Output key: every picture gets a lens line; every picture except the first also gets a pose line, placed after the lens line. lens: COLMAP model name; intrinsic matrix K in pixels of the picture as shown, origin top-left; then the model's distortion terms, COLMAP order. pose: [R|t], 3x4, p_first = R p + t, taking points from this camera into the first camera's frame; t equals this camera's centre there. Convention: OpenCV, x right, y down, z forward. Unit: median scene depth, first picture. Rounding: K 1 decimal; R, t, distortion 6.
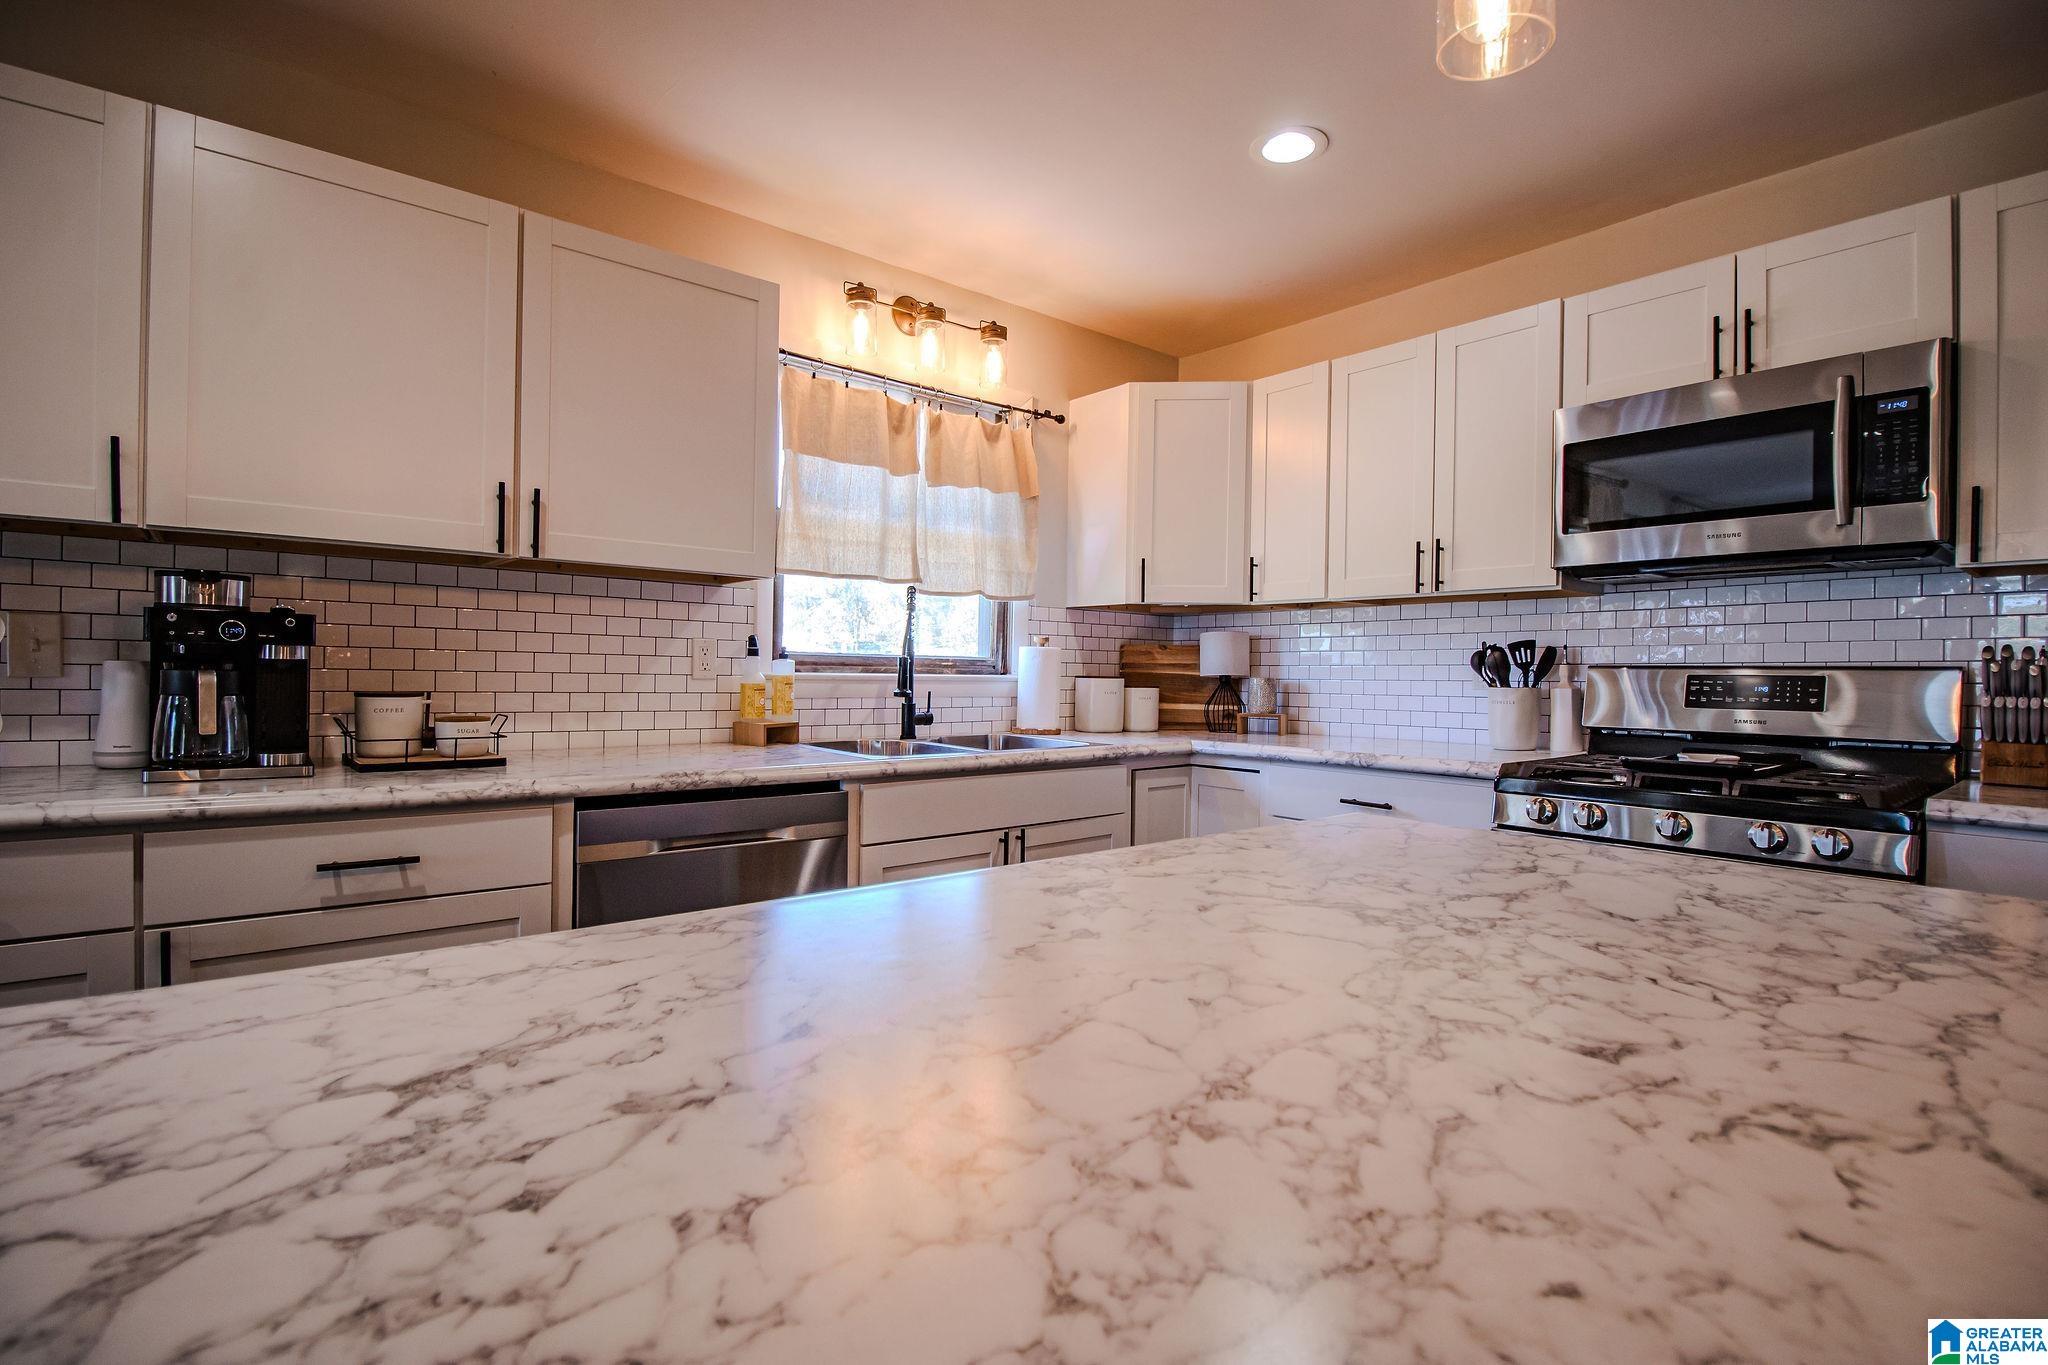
lens RADIAL K [[952.9, 0, 1025.4], [0, 952.9, 686.2], [0, 0, 1]] dist [-0.004712, -0.010883]
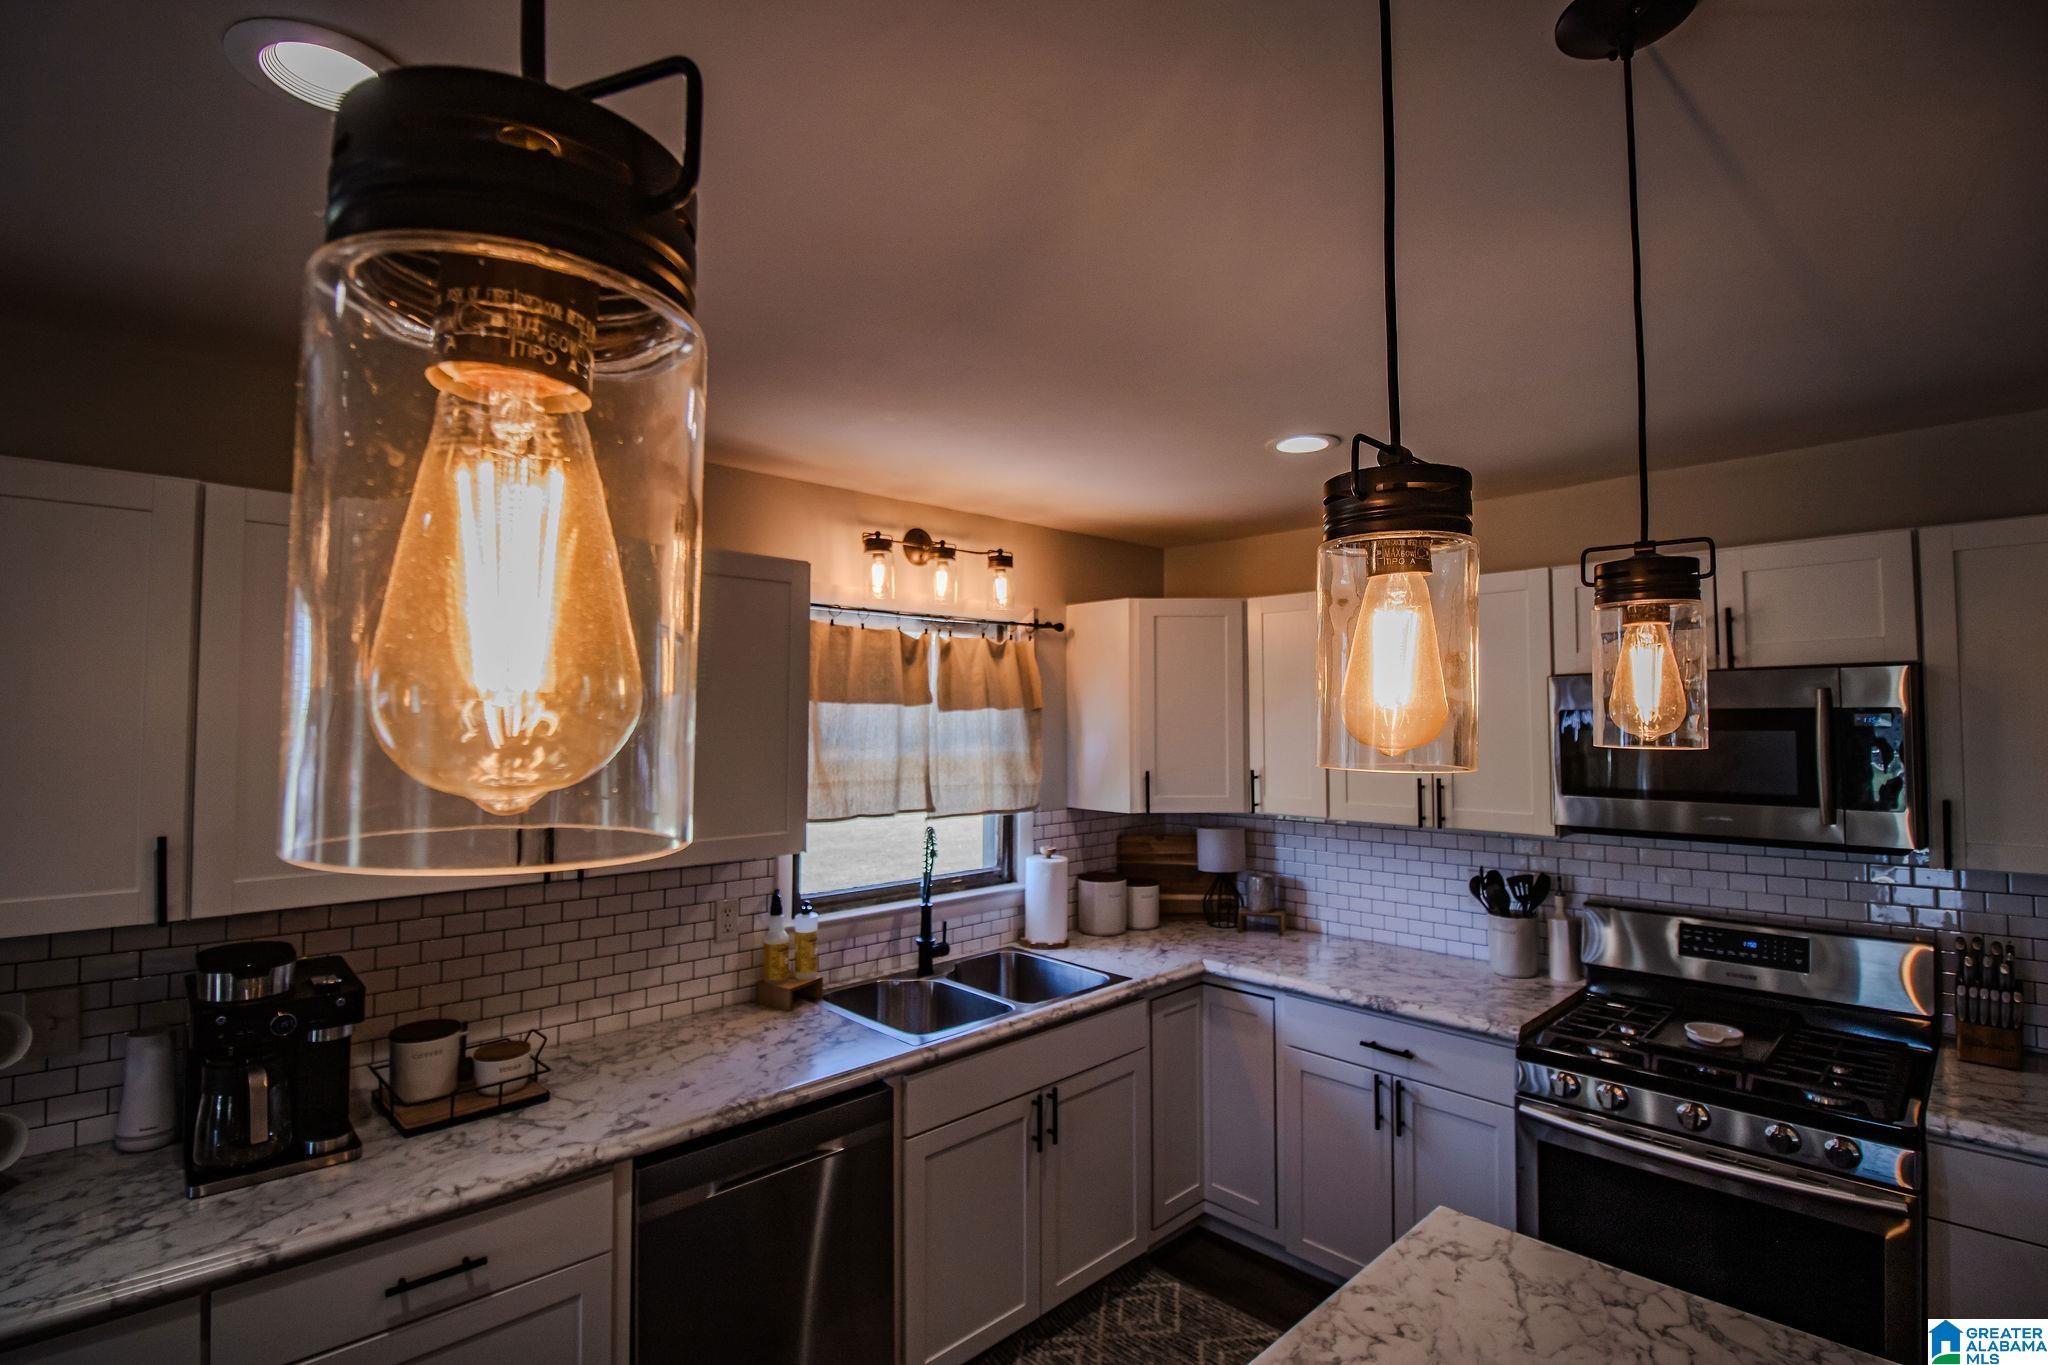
lens RADIAL K [[952.9, 0, 1025.5], [0, 952.9, 678.7], [0, 0, 1]] dist [-0.004712, -0.010883]
pose [[0.997233, -0.014535, 0.072904, -0.095874], [0.018469, 0.998392, -0.053593, -0.217277], [-0.072008, 0.054791, 0.995898, -0.018308]]
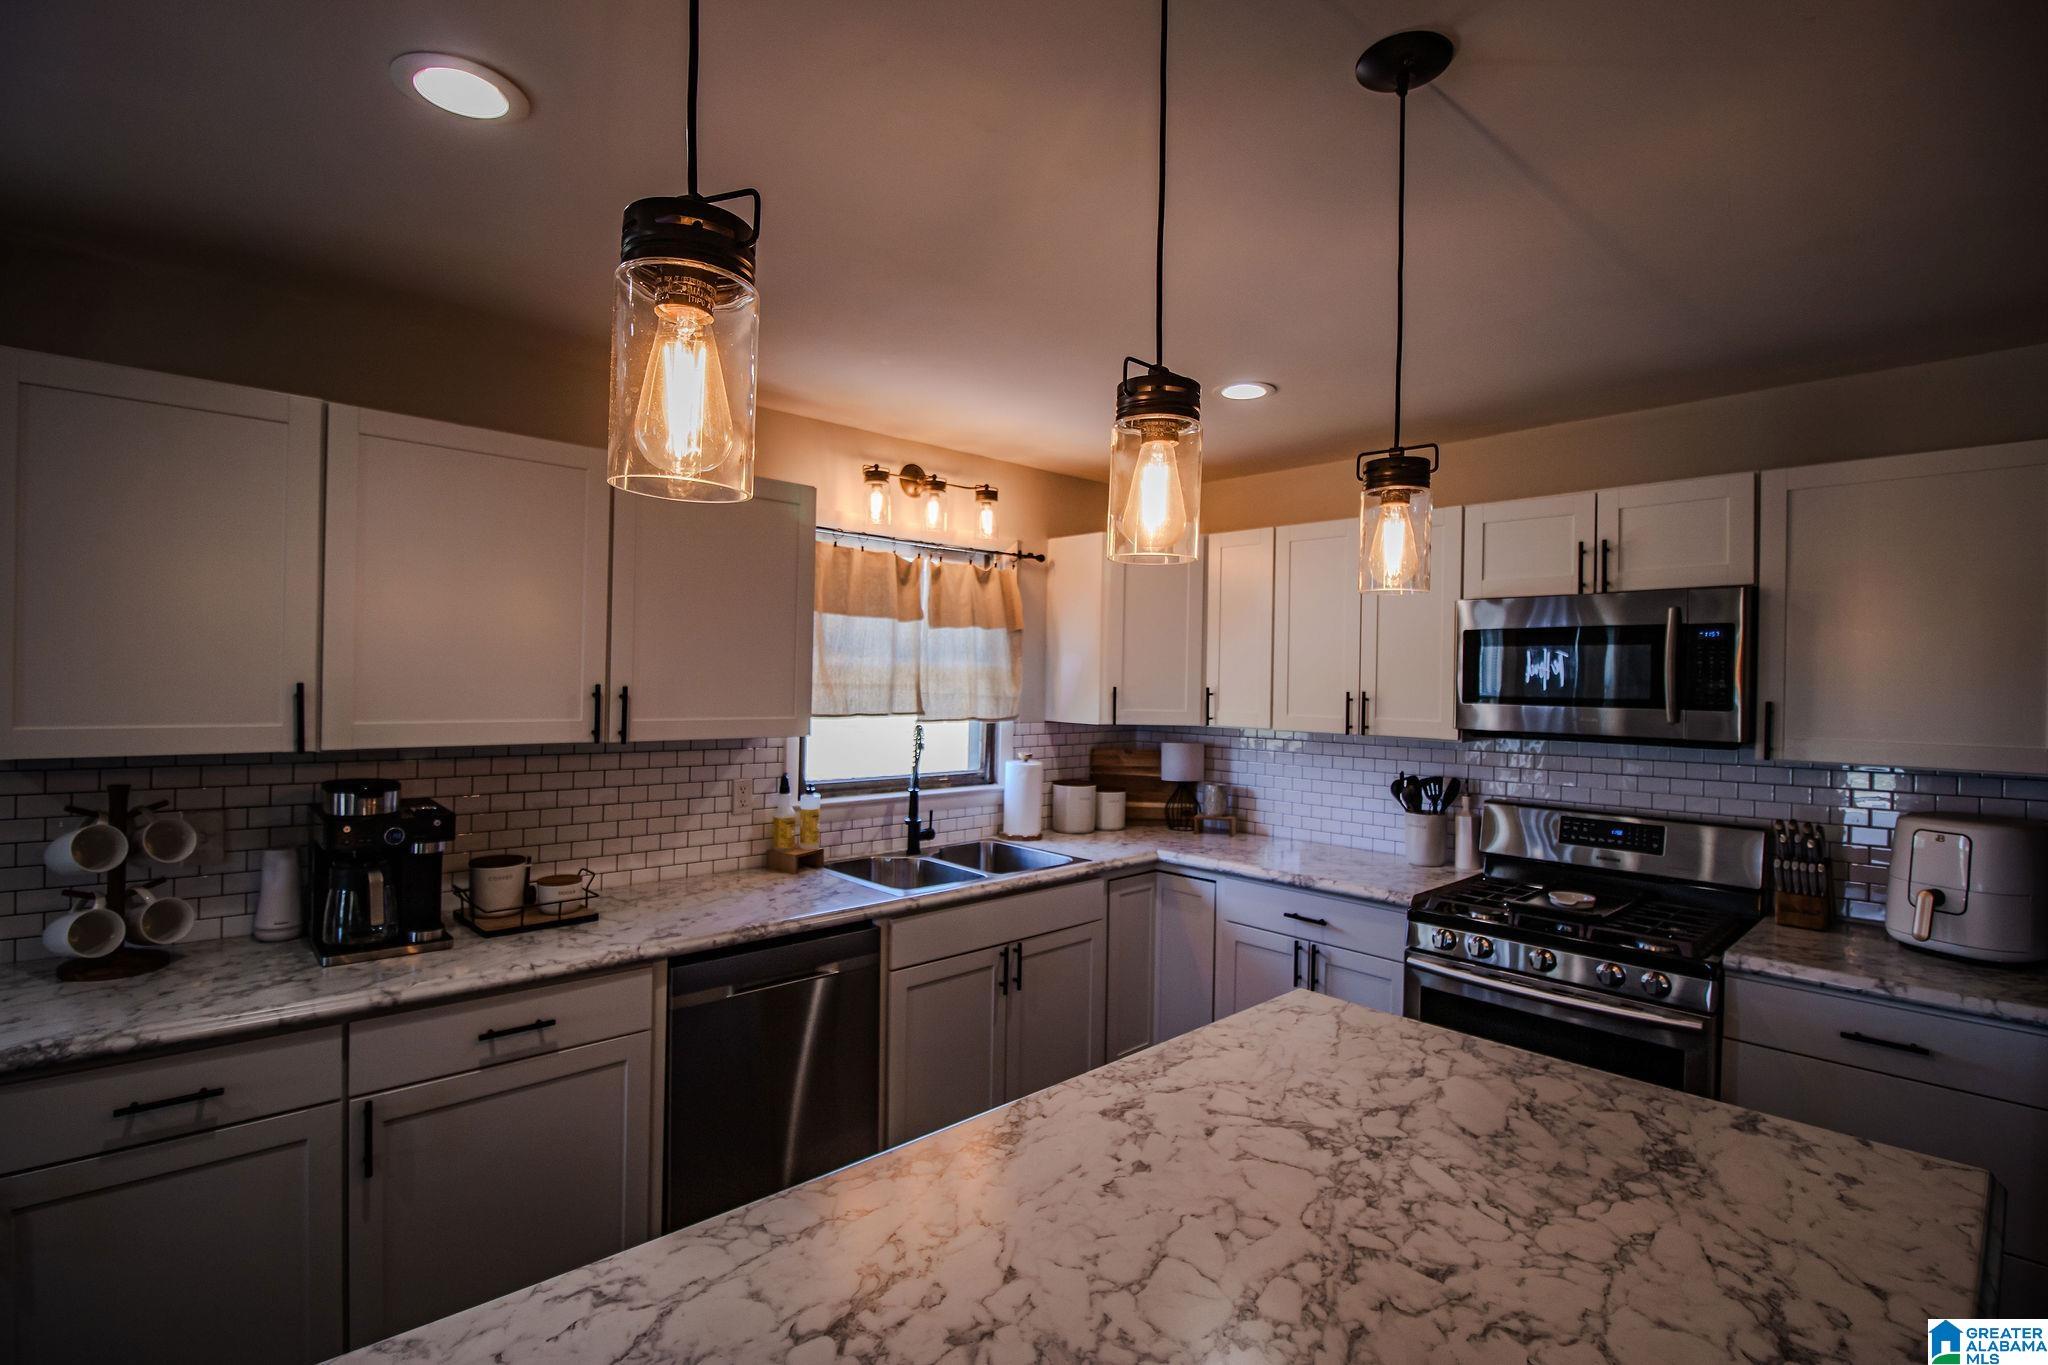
lens RADIAL K [[952.9, 0, 1026.0], [0, 952.9, 683.9], [0, 0, 1]] dist [-0.004712, -0.010883]
pose [[0.997982, 0.002285, 0.063452, -0.067495], [-0.001884, 0.999978, -0.006375, -0.156248], [-0.063466, 0.006243, 0.997965, -0.169954]]
